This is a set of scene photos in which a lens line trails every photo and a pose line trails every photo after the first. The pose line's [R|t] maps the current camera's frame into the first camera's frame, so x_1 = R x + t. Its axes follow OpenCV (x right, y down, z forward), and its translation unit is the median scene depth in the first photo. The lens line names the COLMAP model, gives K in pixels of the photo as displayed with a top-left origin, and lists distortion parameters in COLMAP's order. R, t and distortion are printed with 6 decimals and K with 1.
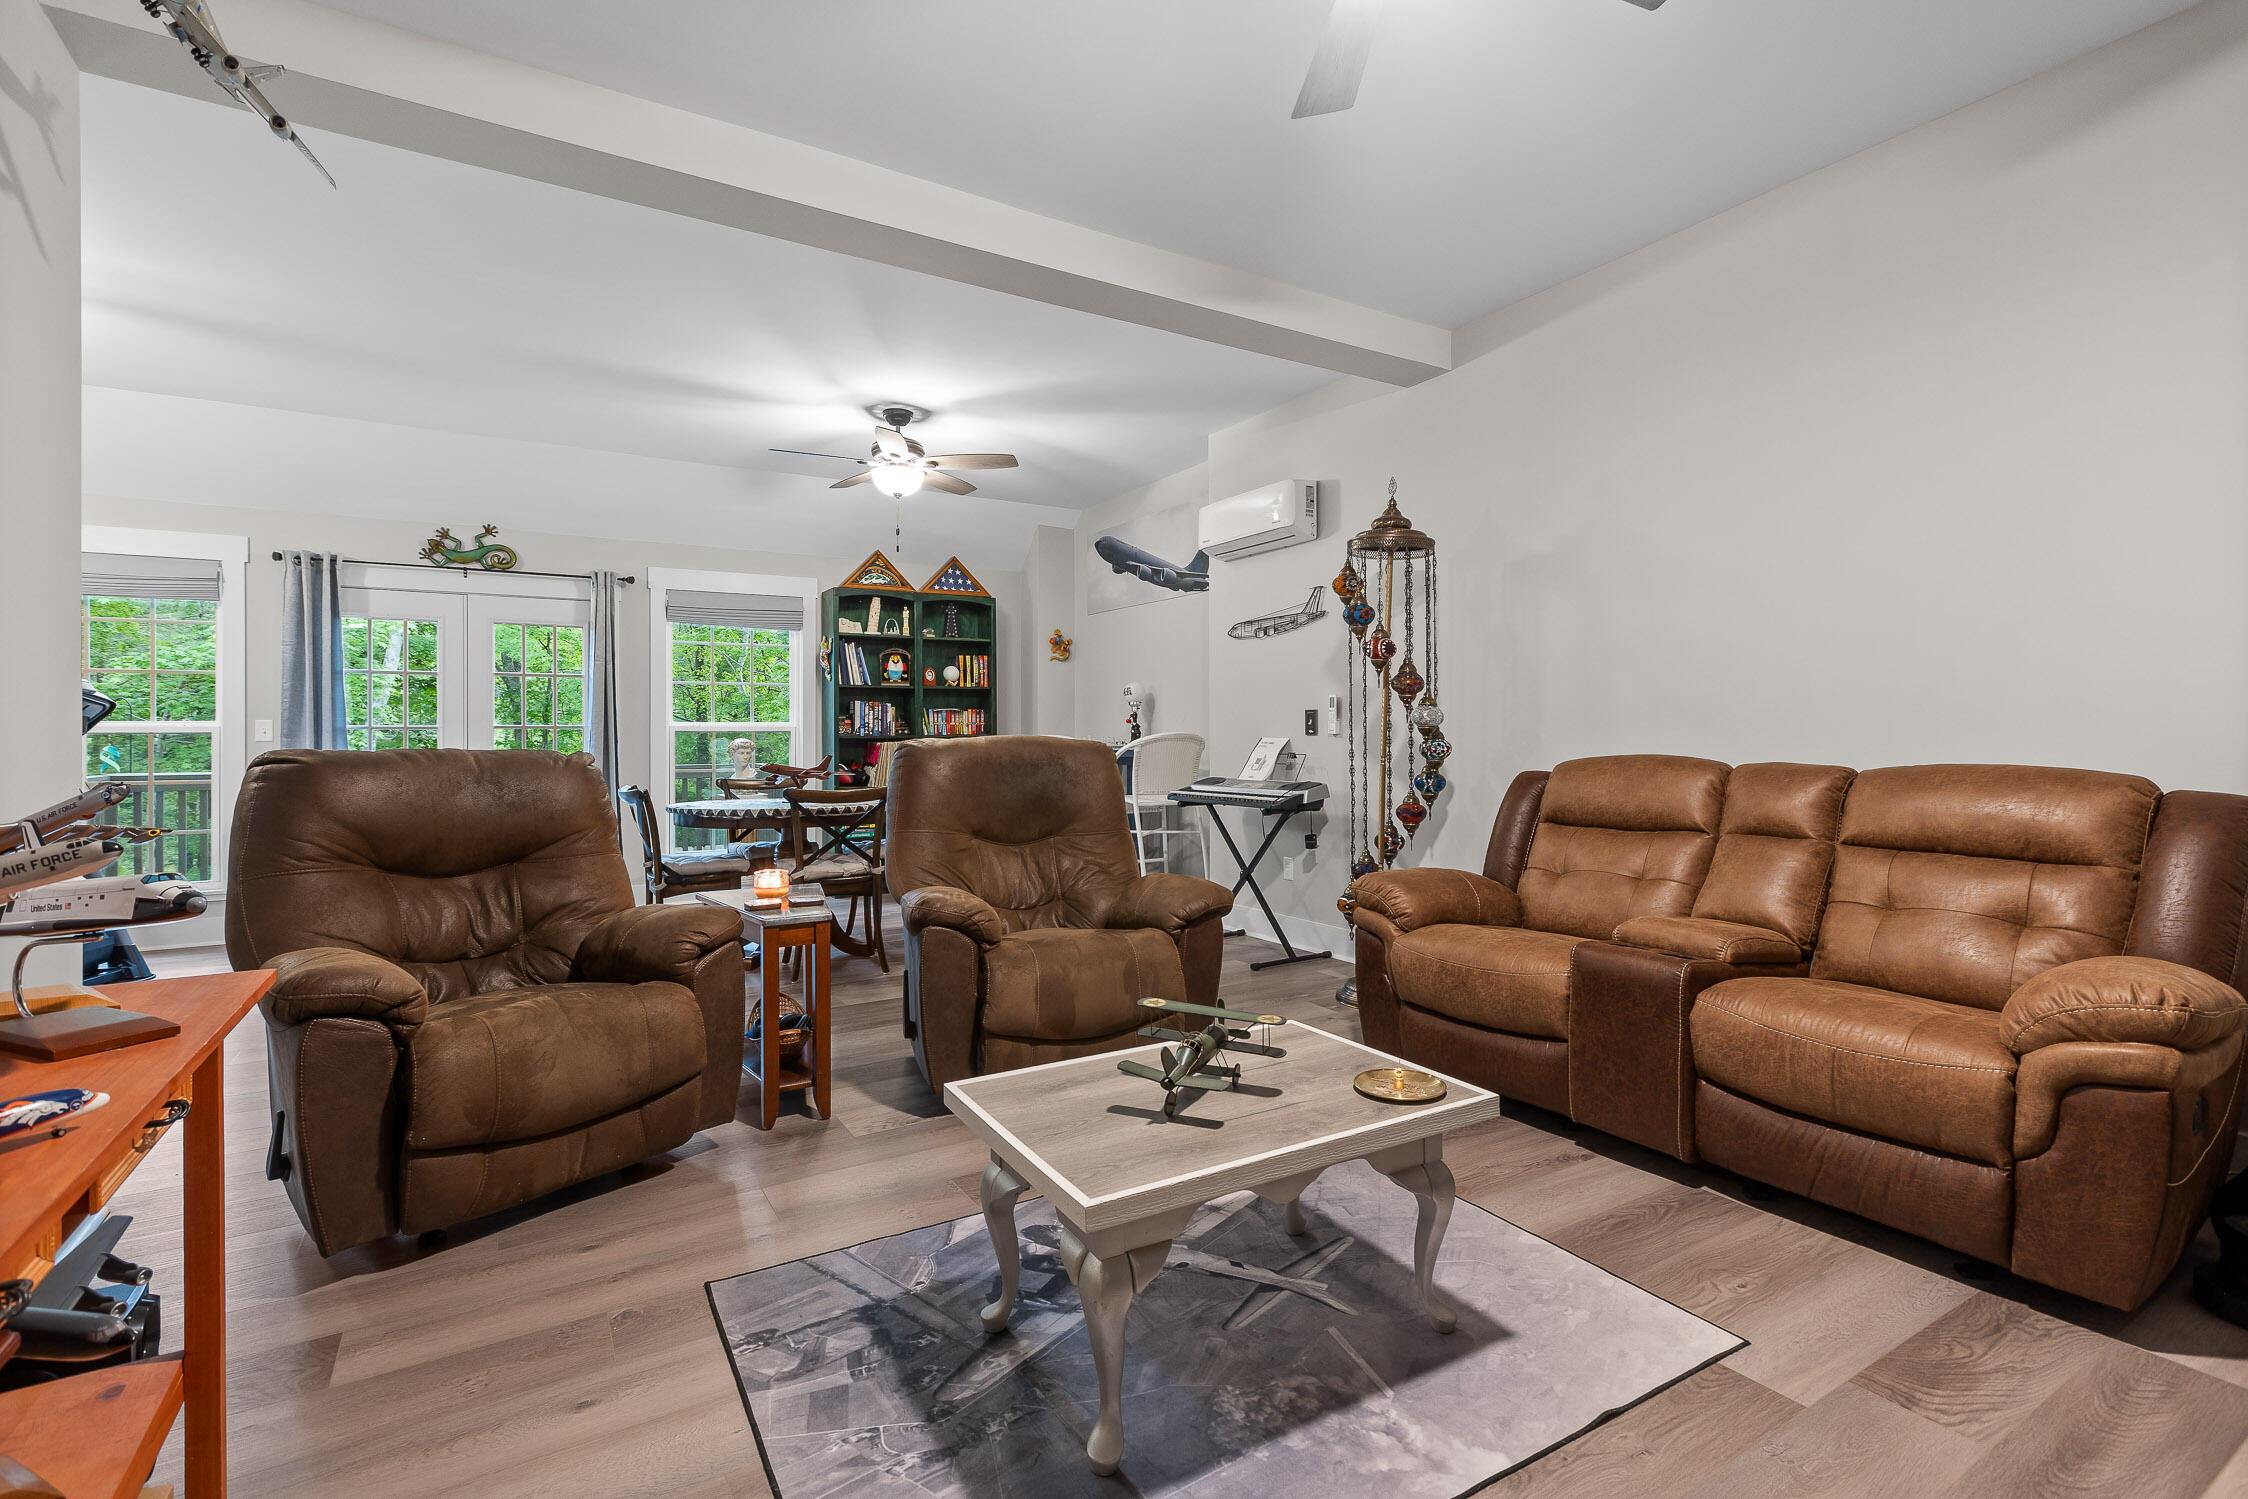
lens RADIAL K [[1017.6, 0, 1121.9], [0, 1017.6, 736.3], [0, 0, 1]] dist [-0.002311, 0.000706]
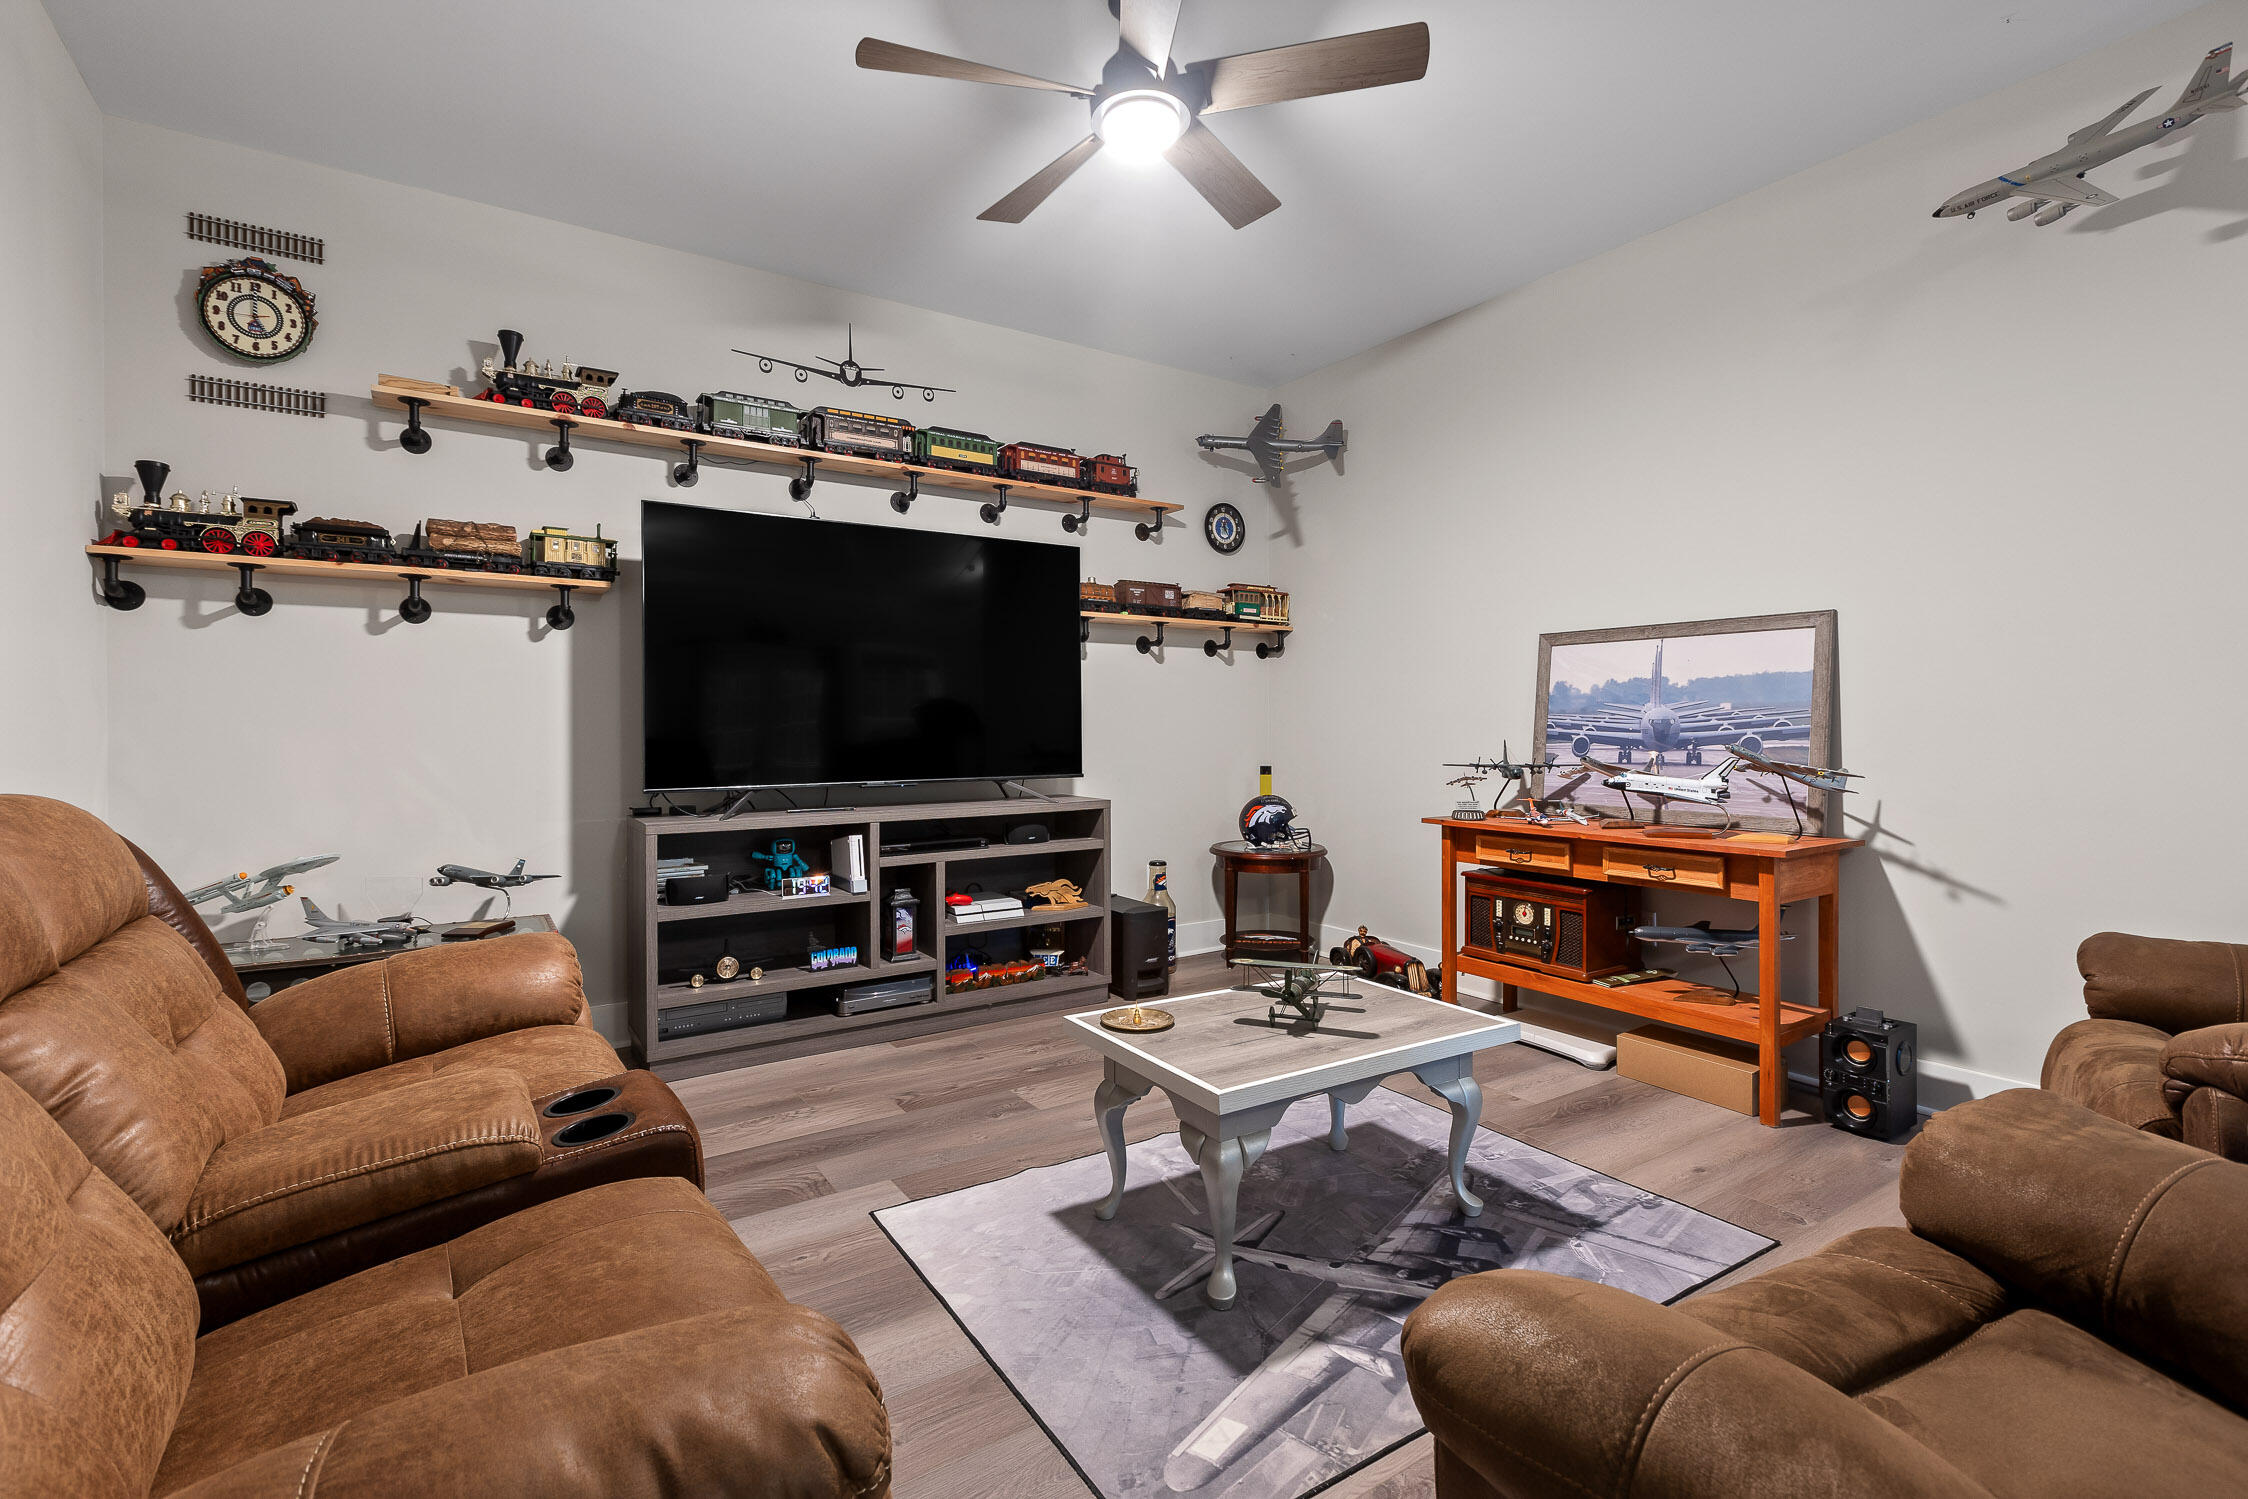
lens RADIAL K [[1021.9, 0, 1116.3], [0, 1021.9, 729.4], [0, 0, 1]] dist [-0.014377, 0.017820]
pose [[-0.999351, 0.012799, -0.033658, 0.104504], [0.012818, 0.999918, -0.000350, -0.000959], [0.033650, -0.000781, -0.999433, 0.691617]]
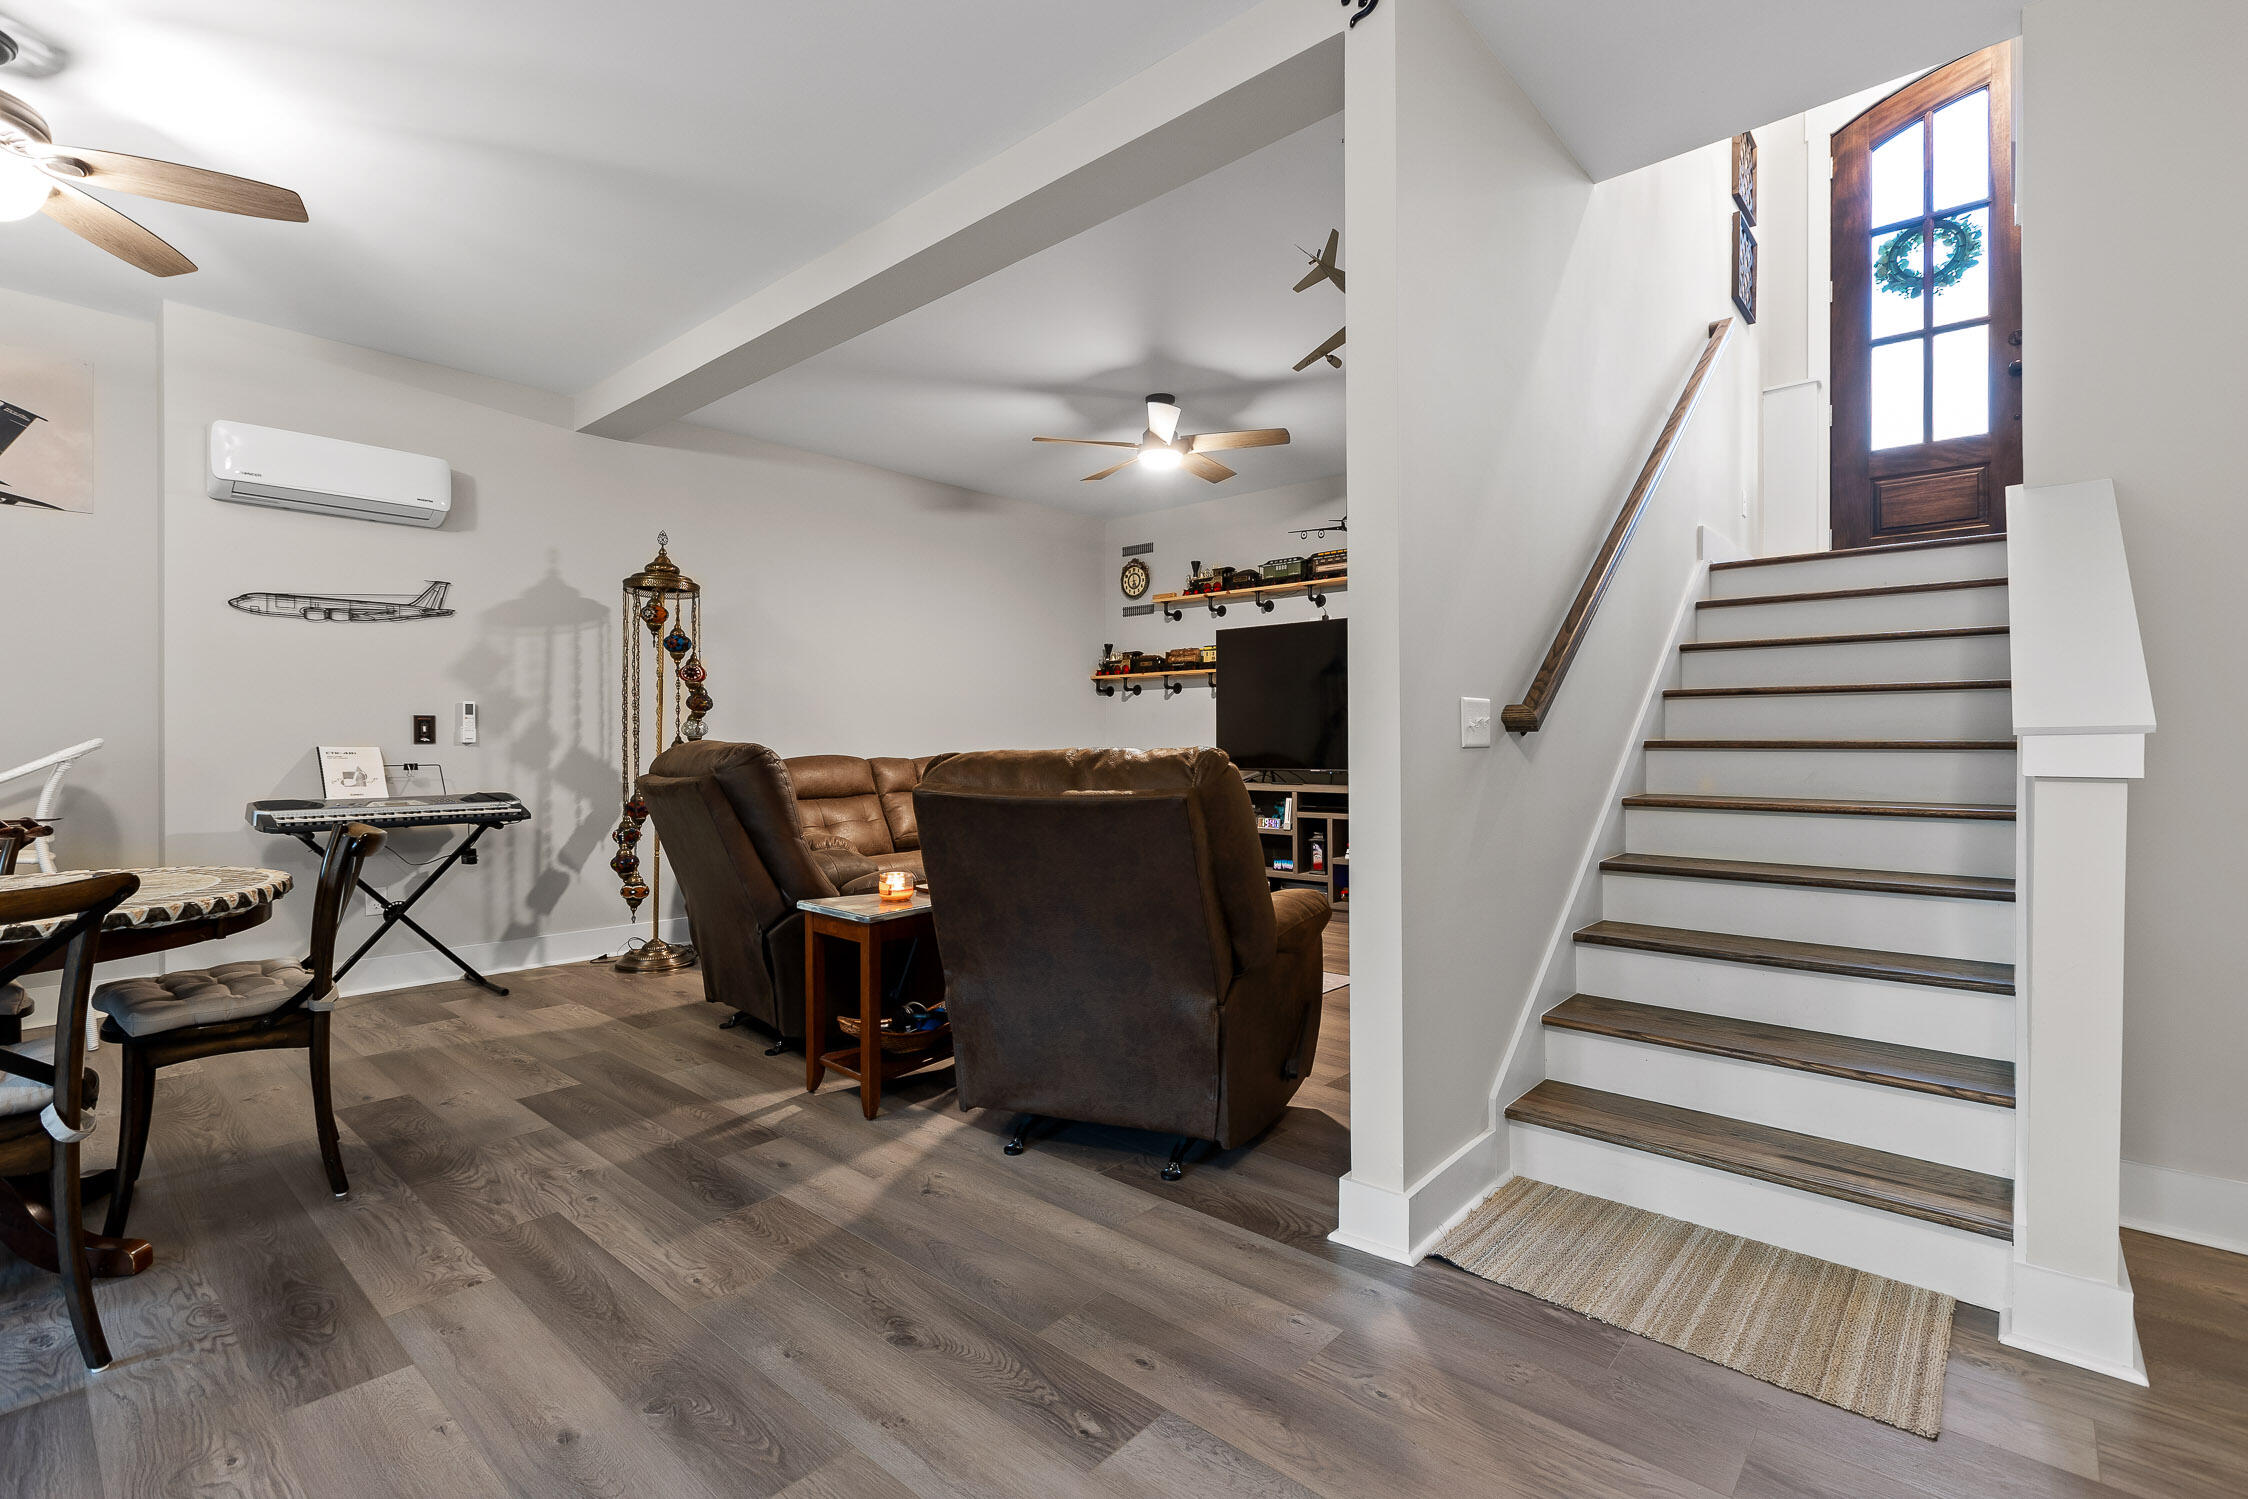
lens RADIAL K [[1014.0, 0, 1117.9], [0, 1014.0, 744.9], [0, 0, 1]] dist [0.002473, -0.000550]
pose [[-0.292107, 0.005614, 0.956369, -0.721910], [0.005594, 0.999976, -0.004161, 0.006046], [-0.956369, 0.004134, -0.292131, 0.575972]]
